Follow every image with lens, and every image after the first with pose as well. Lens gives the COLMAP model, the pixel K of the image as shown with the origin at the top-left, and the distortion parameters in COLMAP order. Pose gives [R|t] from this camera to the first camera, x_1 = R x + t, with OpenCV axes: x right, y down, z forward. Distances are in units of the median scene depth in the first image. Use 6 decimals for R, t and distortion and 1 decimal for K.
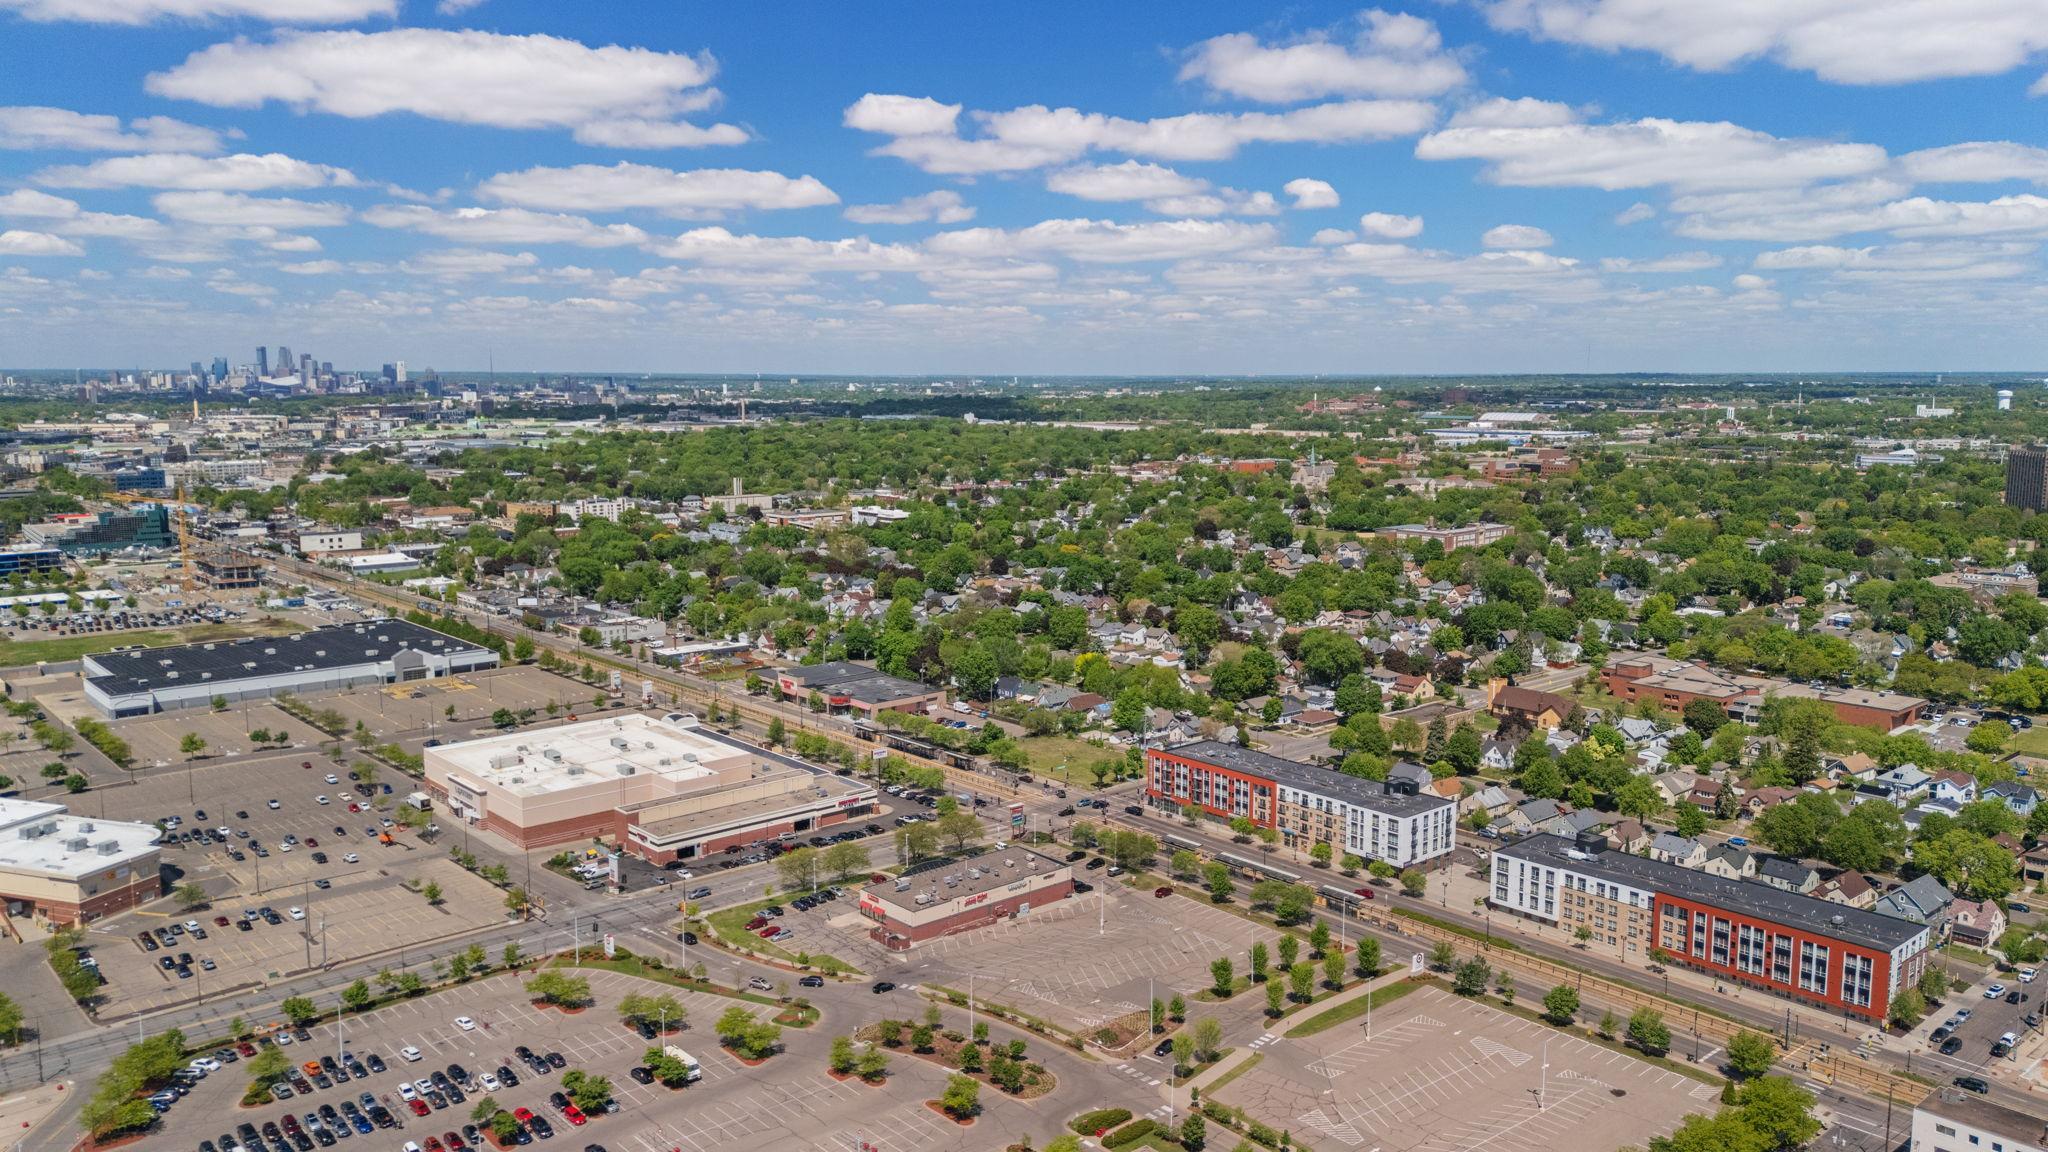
lens RADIAL K [[1508.6, 0, 1023.6], [0, 1508.6, 592.9], [0, 0, 1]] dist [0.076432, -0.068220]
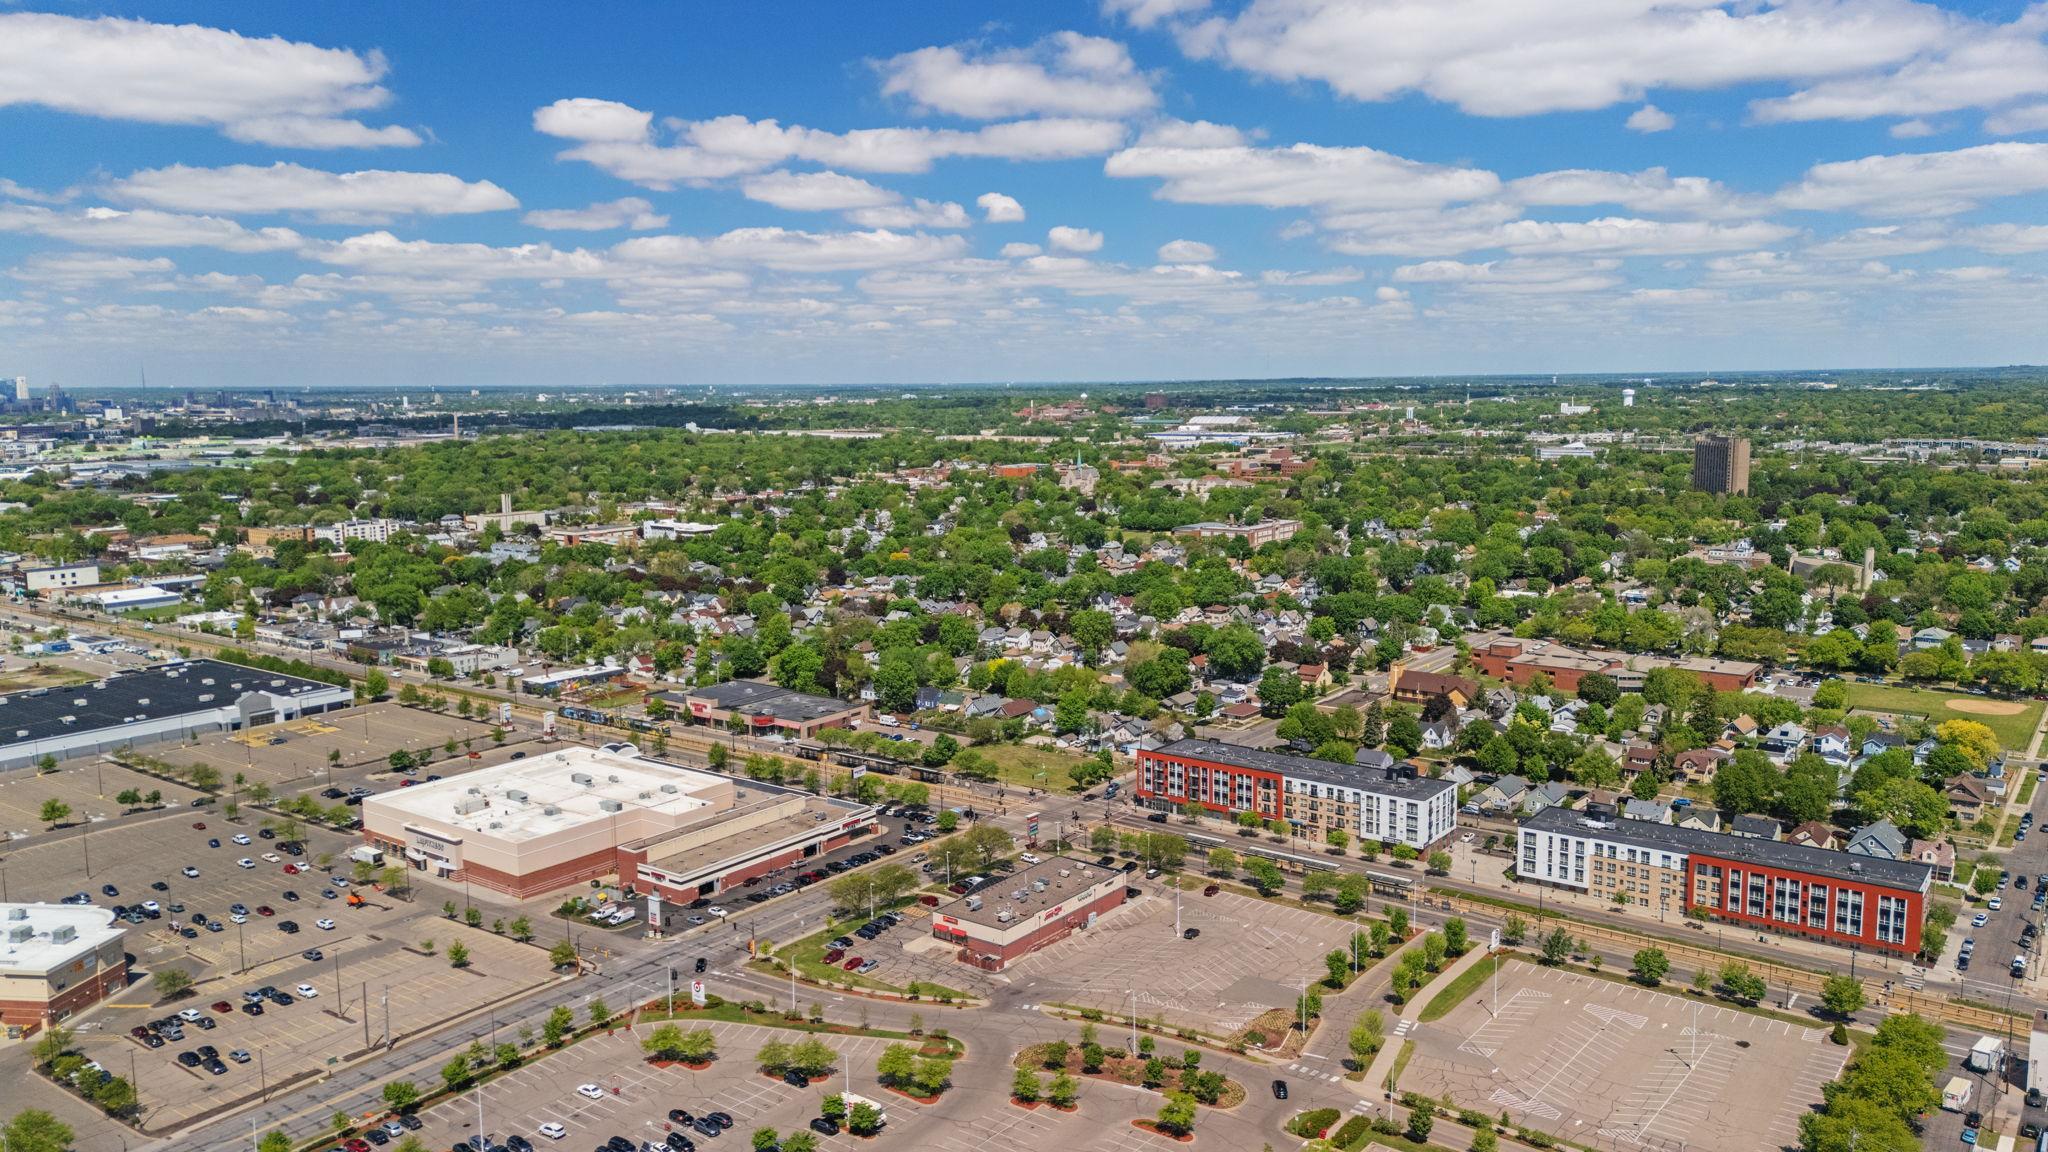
lens RADIAL K [[1488.8, 0, 1023.9], [0, 1488.8, 585.0], [0, 0, 1]] dist [0.076160, -0.068961]
pose [[0.979456, -0.038762, 0.197900, -0.157381], [0.040481, 0.999169, -0.004648, -0.004533], [-0.197555, 0.012564, 0.980211, 0.031719]]
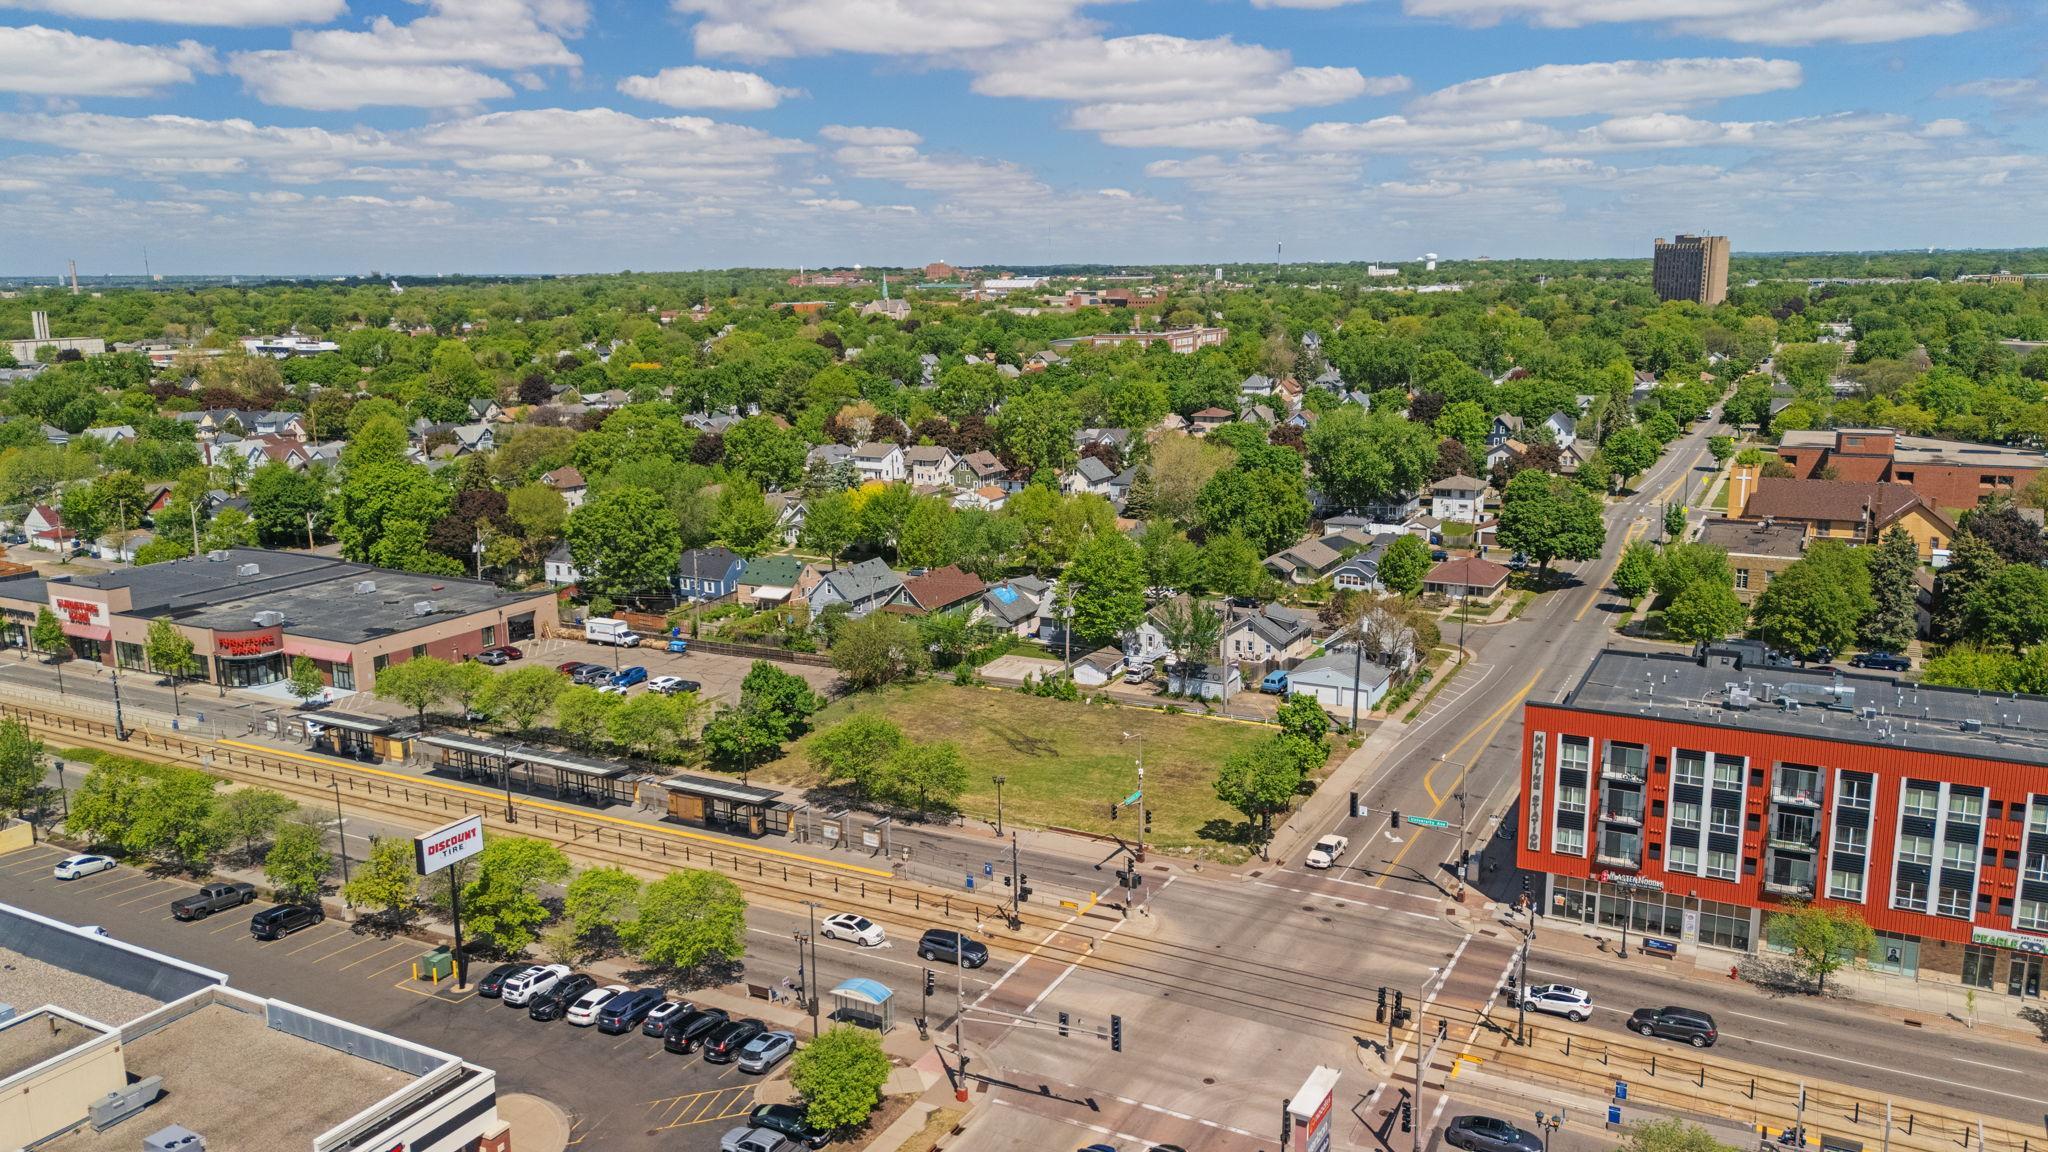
lens RADIAL K [[1494.2, 0, 1022.8], [0, 1494.2, 608.4], [0, 0, 1]] dist [0.085615, -0.086437]
pose [[0.936803, -0.089235, 0.338286, -0.078458], [0.063752, 0.994277, 0.085730, 0.048585], [-0.344000, -0.058745, 0.937130, 0.664063]]
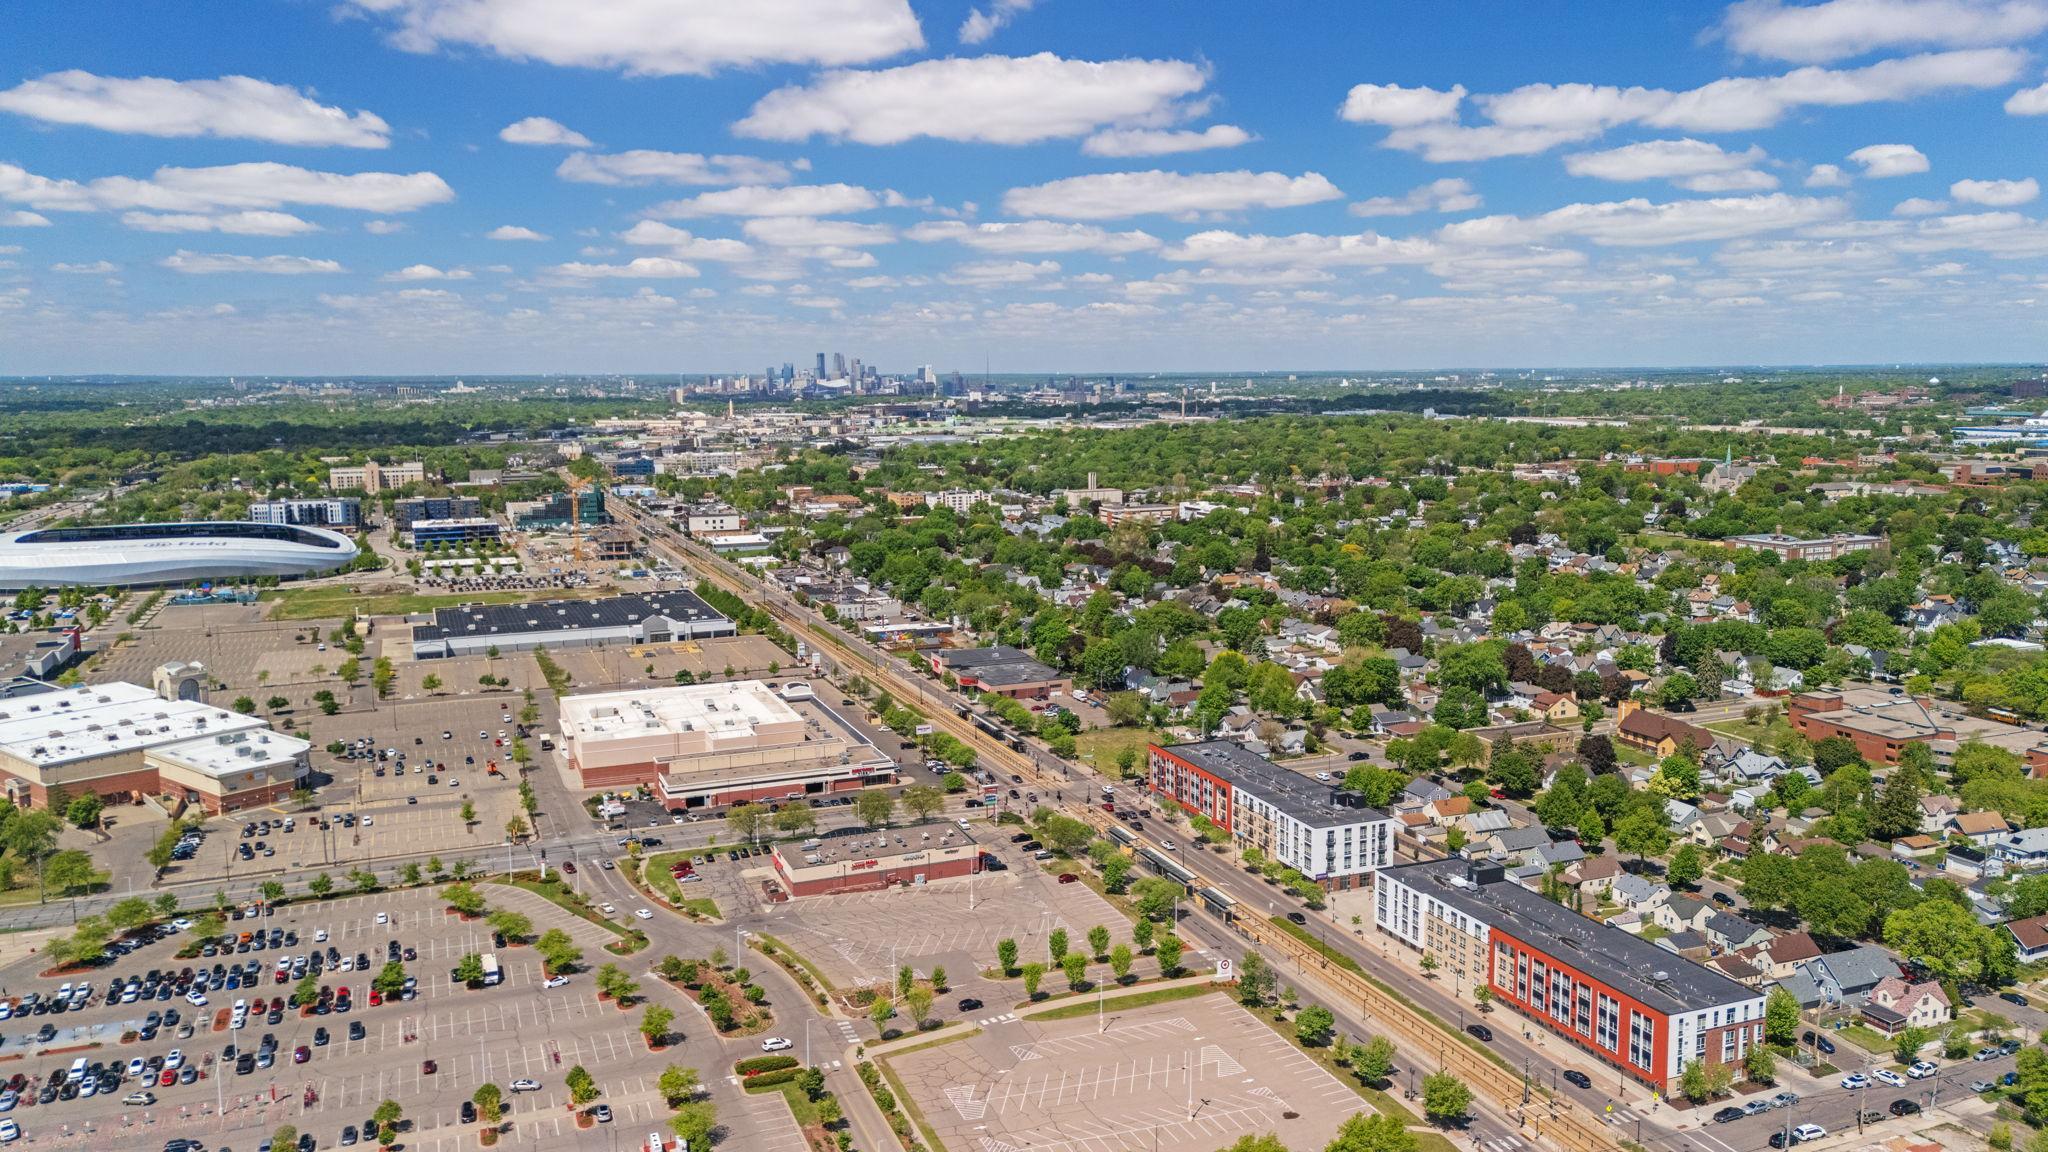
lens RADIAL K [[1481.1, 0, 1023.3], [0, 1481.1, 617.0], [0, 0, 1]] dist [0.078177, -0.068655]
pose [[0.944601, 0.046366, -0.324930, 0.274680], [-0.039847, 0.998849, 0.026691, -0.003883], [0.325794, -0.012265, 0.945361, 0.027880]]
